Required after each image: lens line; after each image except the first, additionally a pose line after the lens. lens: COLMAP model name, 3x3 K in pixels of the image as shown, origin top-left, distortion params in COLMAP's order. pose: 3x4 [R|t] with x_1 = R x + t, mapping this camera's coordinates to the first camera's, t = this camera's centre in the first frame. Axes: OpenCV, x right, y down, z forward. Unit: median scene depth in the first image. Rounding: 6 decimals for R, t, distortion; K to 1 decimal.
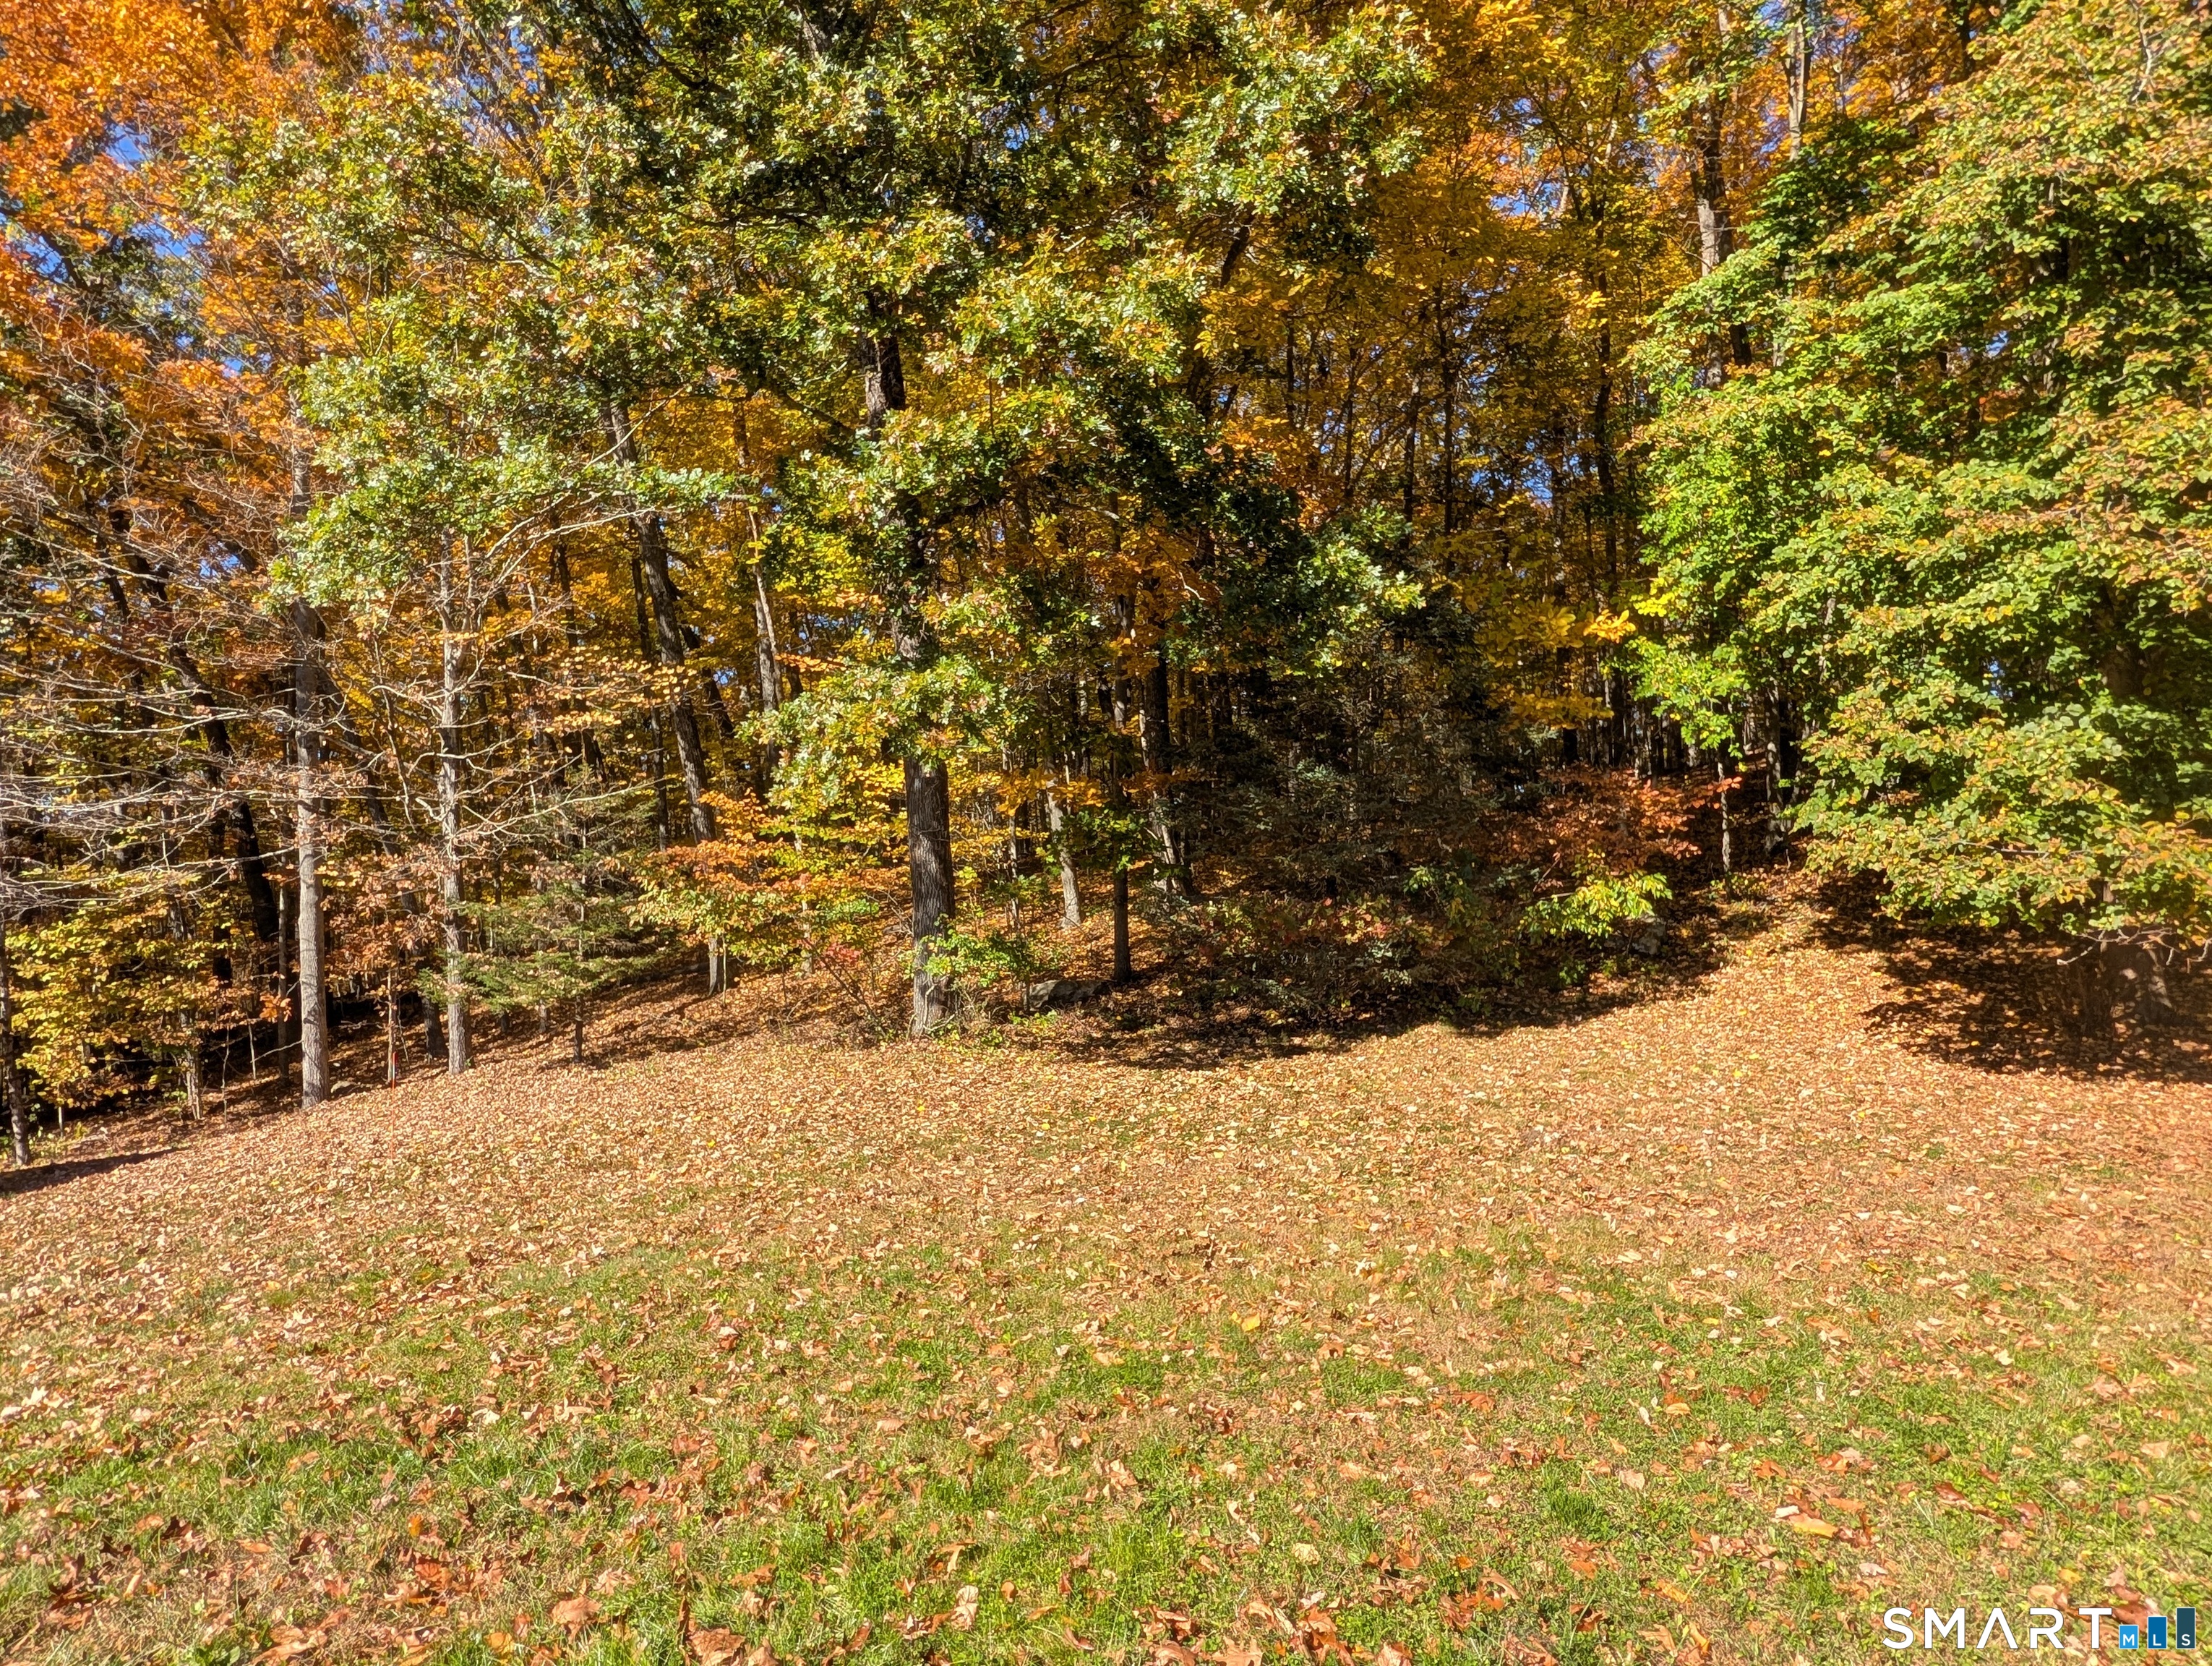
lens RADIAL K [[1218.4, 0, 1106.0], [0, 1218.4, 833.0], [0, 0, 1]] dist [-0.003875, -0.001215]
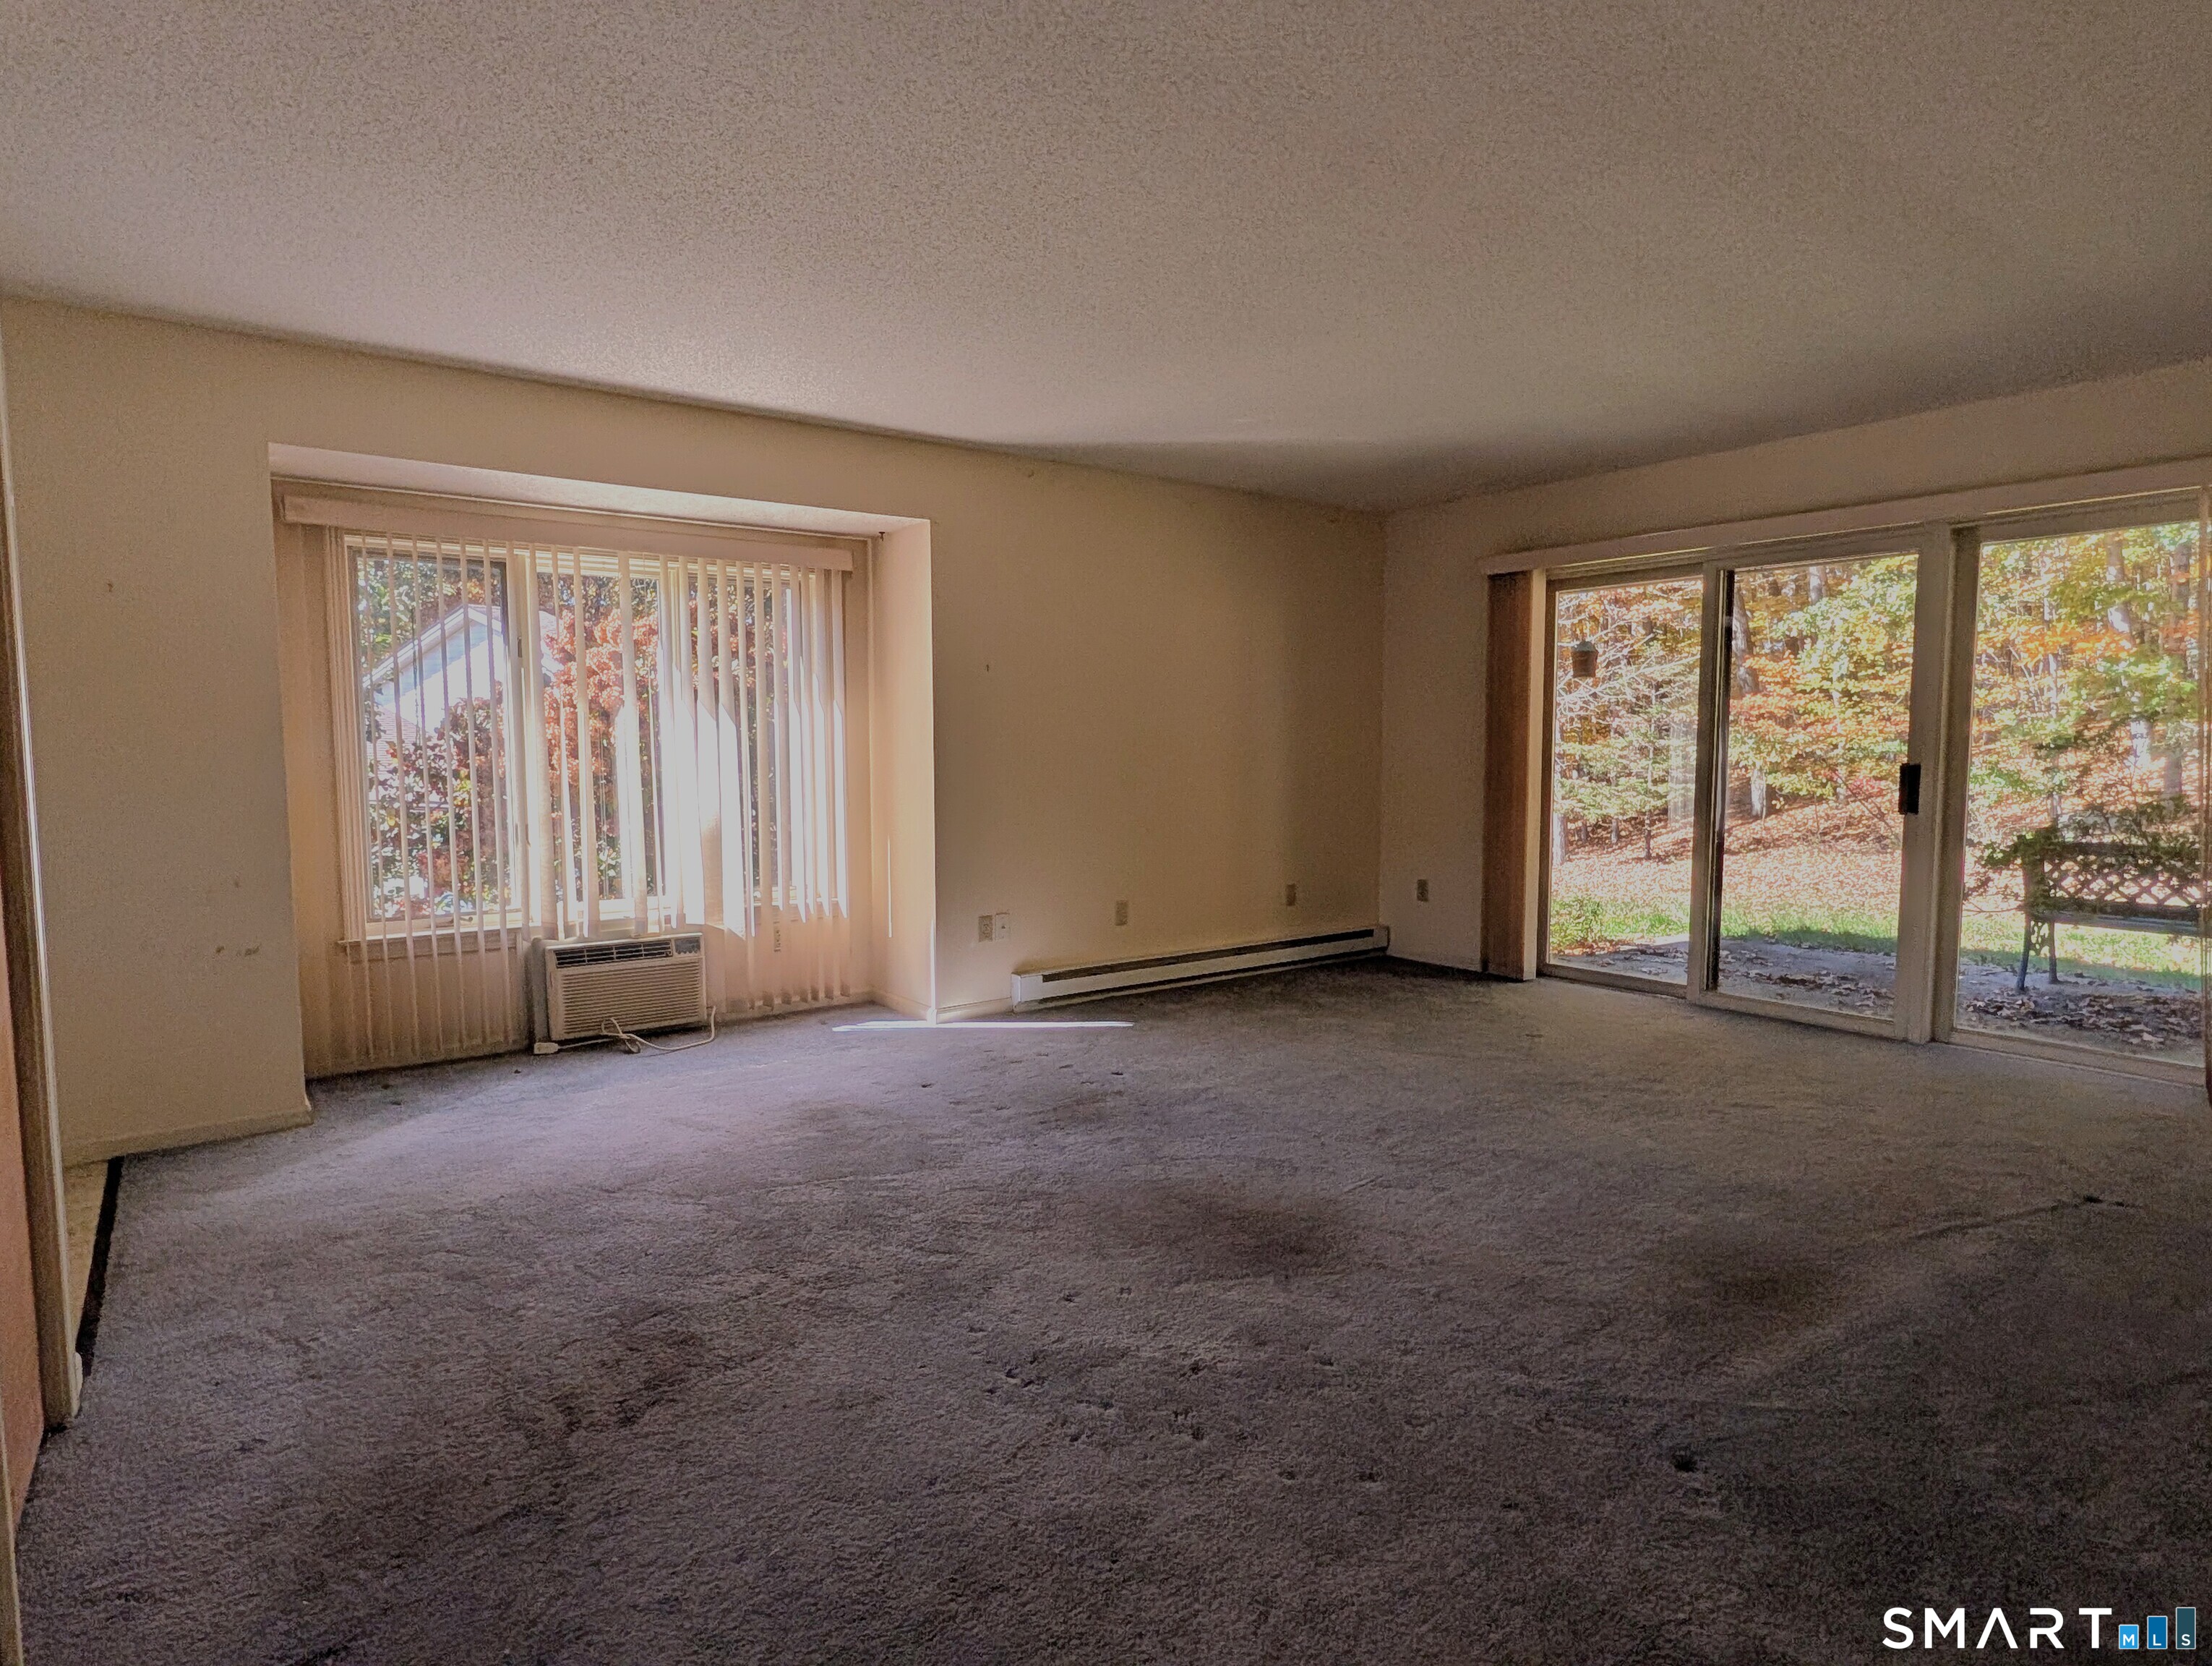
lens RADIAL K [[1218.4, 0, 1106.0], [0, 1218.4, 833.0], [0, 0, 1]] dist [-0.003875, -0.001215]
pose [[0.695752, 0.047932, -0.716681, 0.128791], [0.043126, 0.993183, 0.108291, -0.018061], [0.716987, -0.106252, 0.688942, -0.397534]]
